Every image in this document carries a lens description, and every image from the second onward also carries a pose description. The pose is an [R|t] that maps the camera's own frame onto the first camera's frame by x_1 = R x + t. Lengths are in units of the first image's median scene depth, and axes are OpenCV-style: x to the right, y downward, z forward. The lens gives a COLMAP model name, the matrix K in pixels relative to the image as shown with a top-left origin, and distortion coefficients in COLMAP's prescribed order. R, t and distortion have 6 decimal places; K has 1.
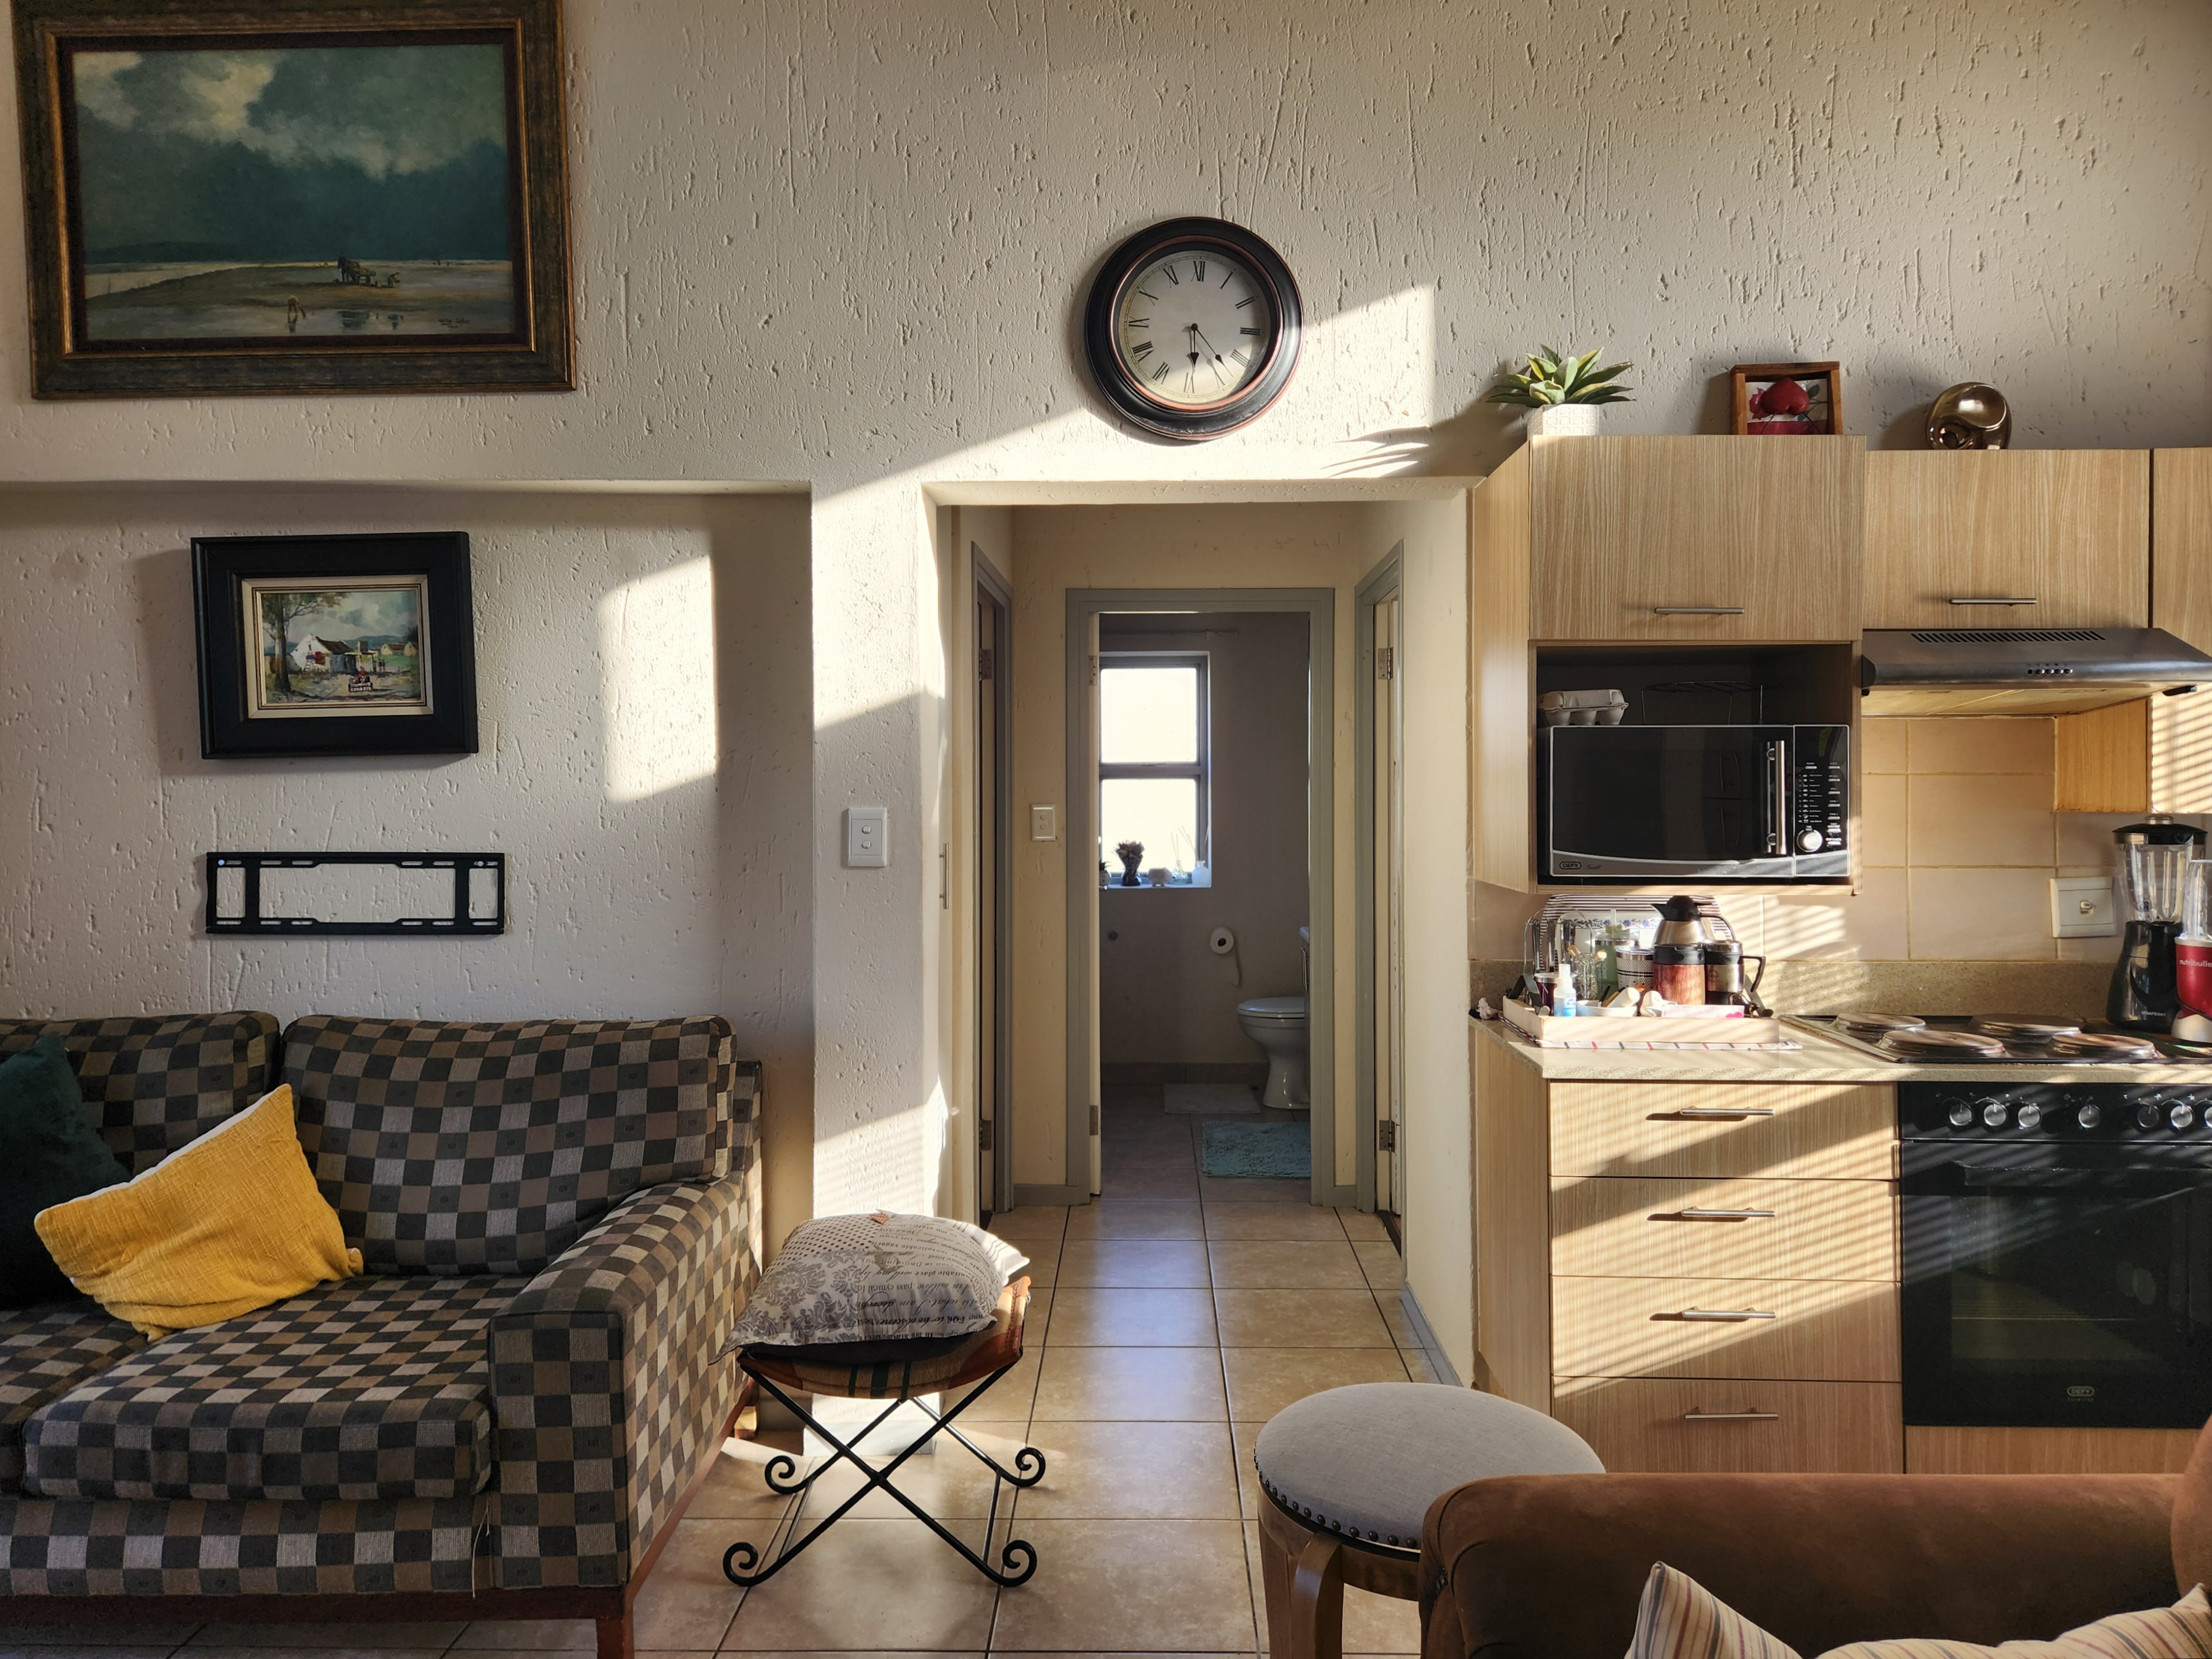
lens RADIAL K [[1484.6, 0, 1185.0], [0, 1484.6, 825.2], [0, 0, 1]] dist [0.062175, -0.055922]
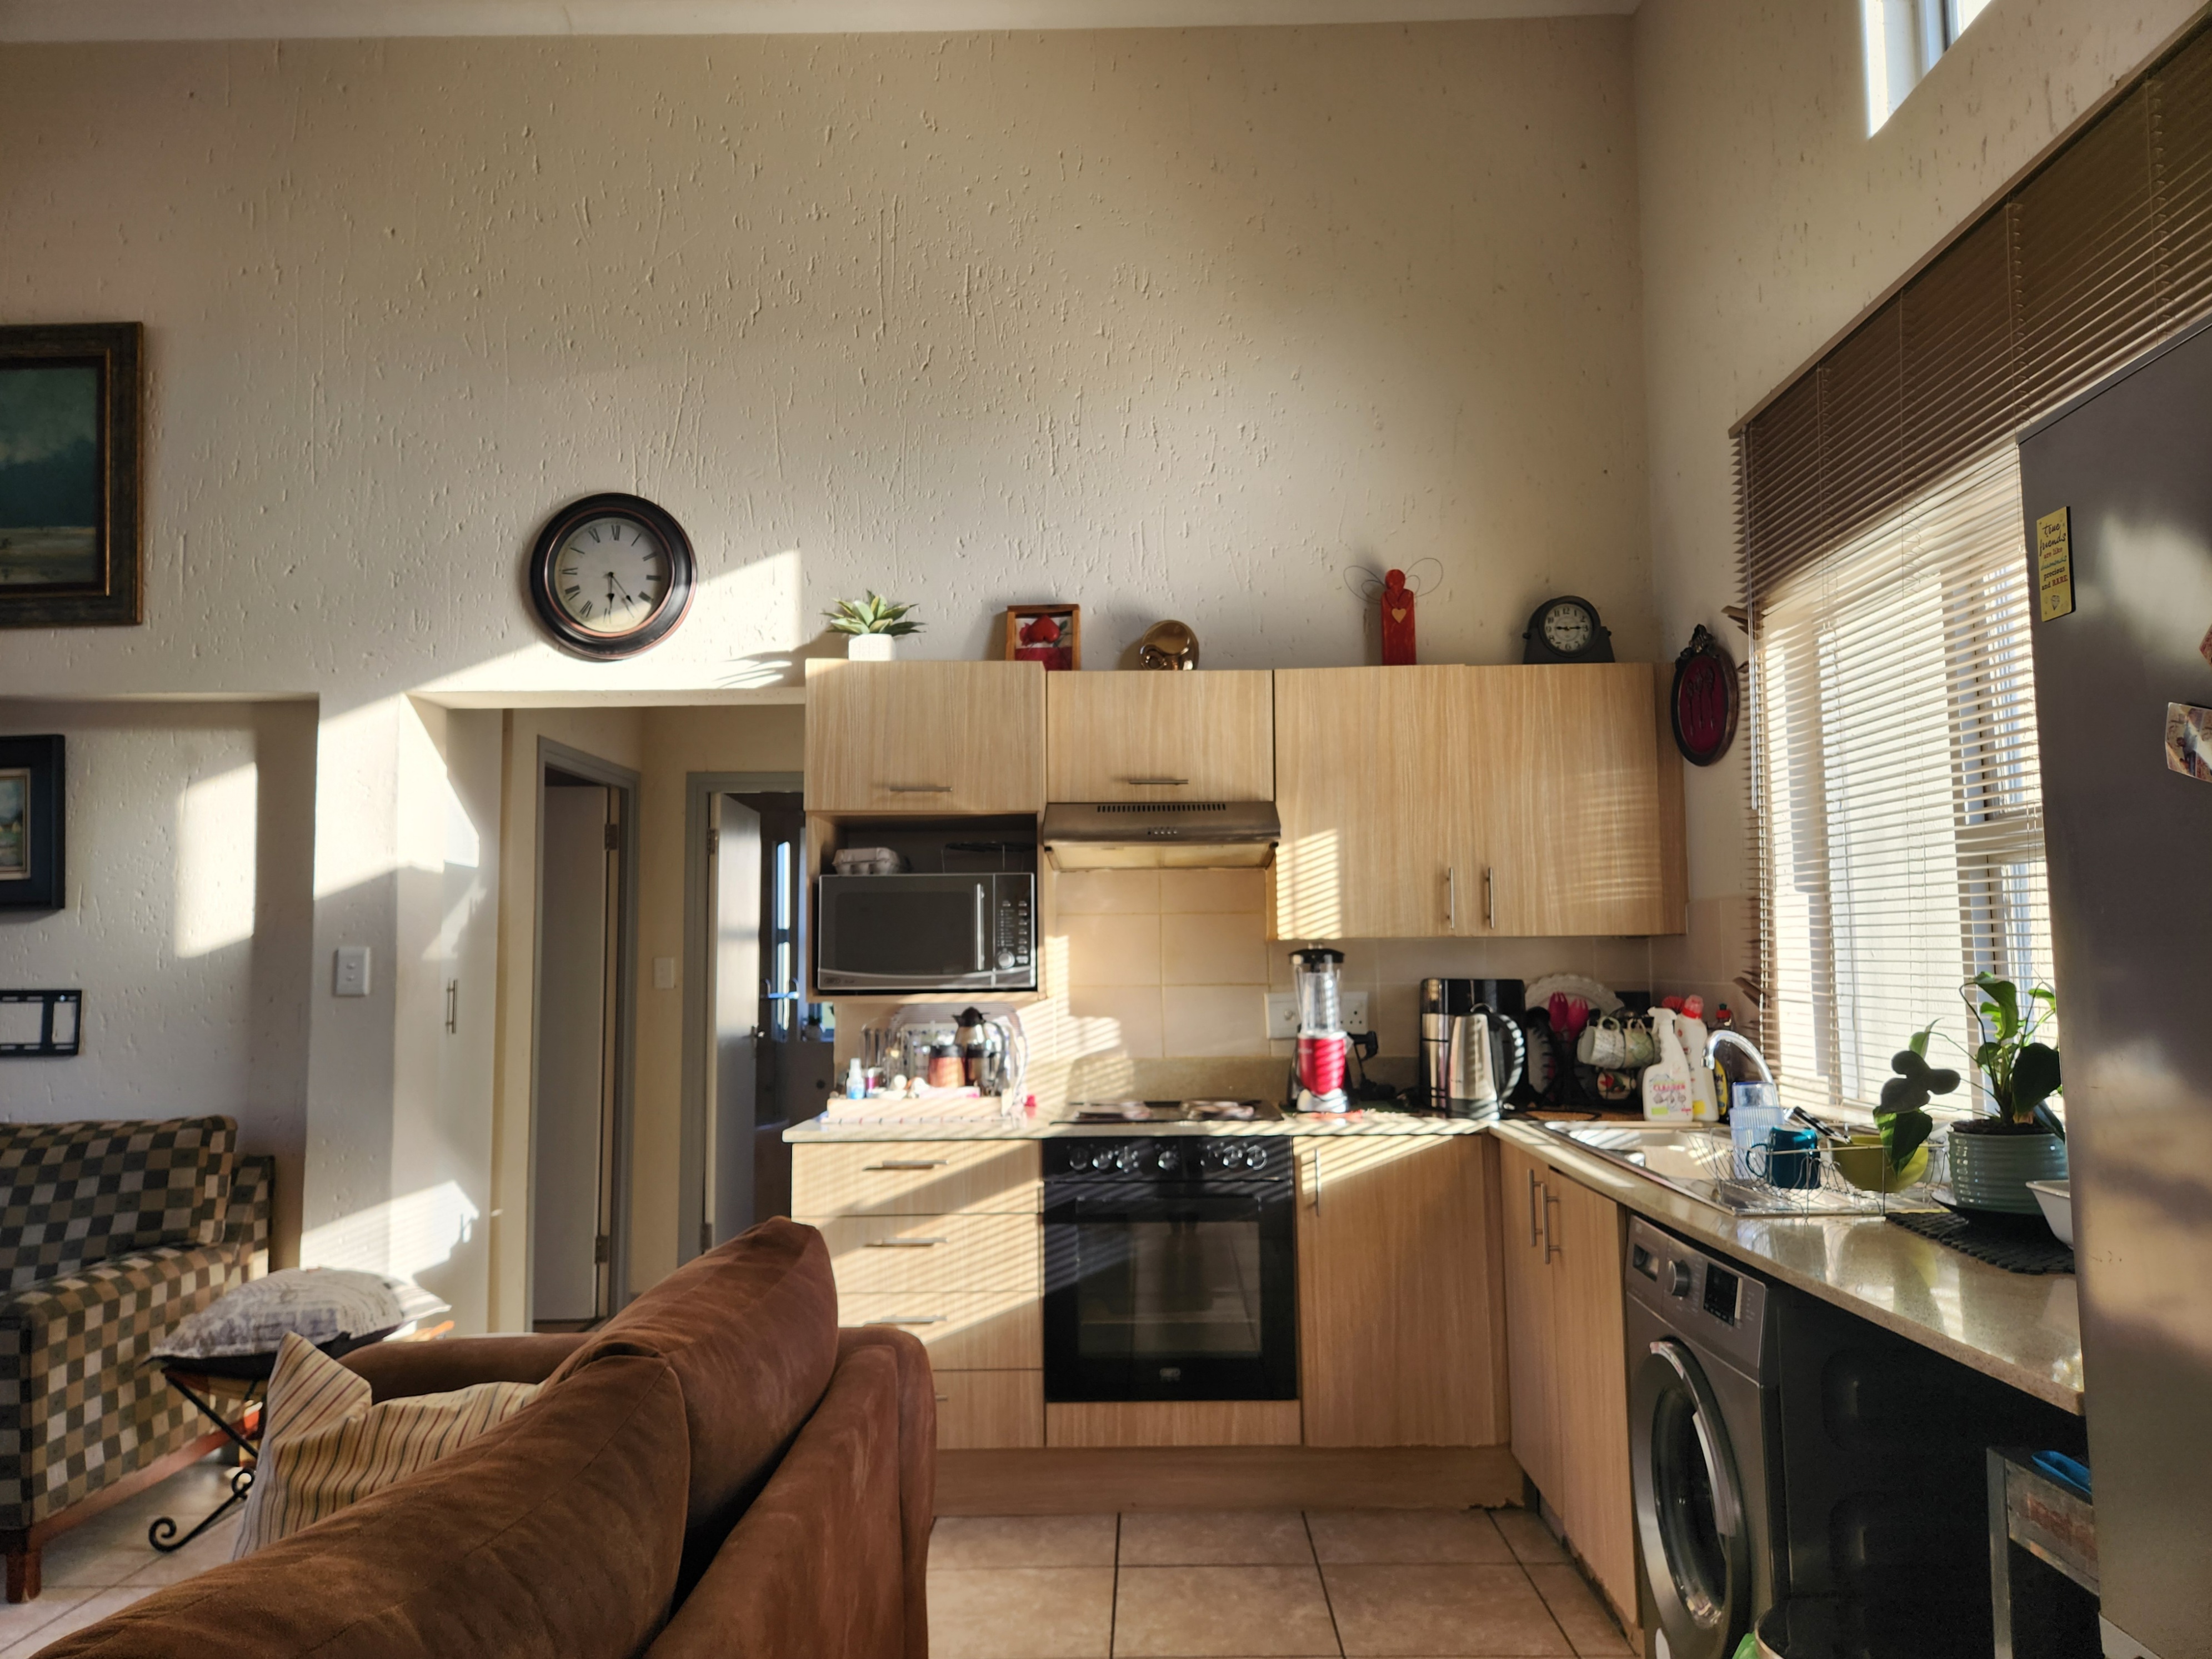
lens RADIAL K [[1484.8, 0, 1160.9], [0, 1484.8, 881.7], [0, 0, 1]] dist [0.062175, -0.055922]
pose [[0.999945, -0.008459, 0.006240, 0.490562], [0.008946, 0.996536, -0.082680, 0.046442], [-0.005519, 0.082731, 0.996557, -0.290981]]
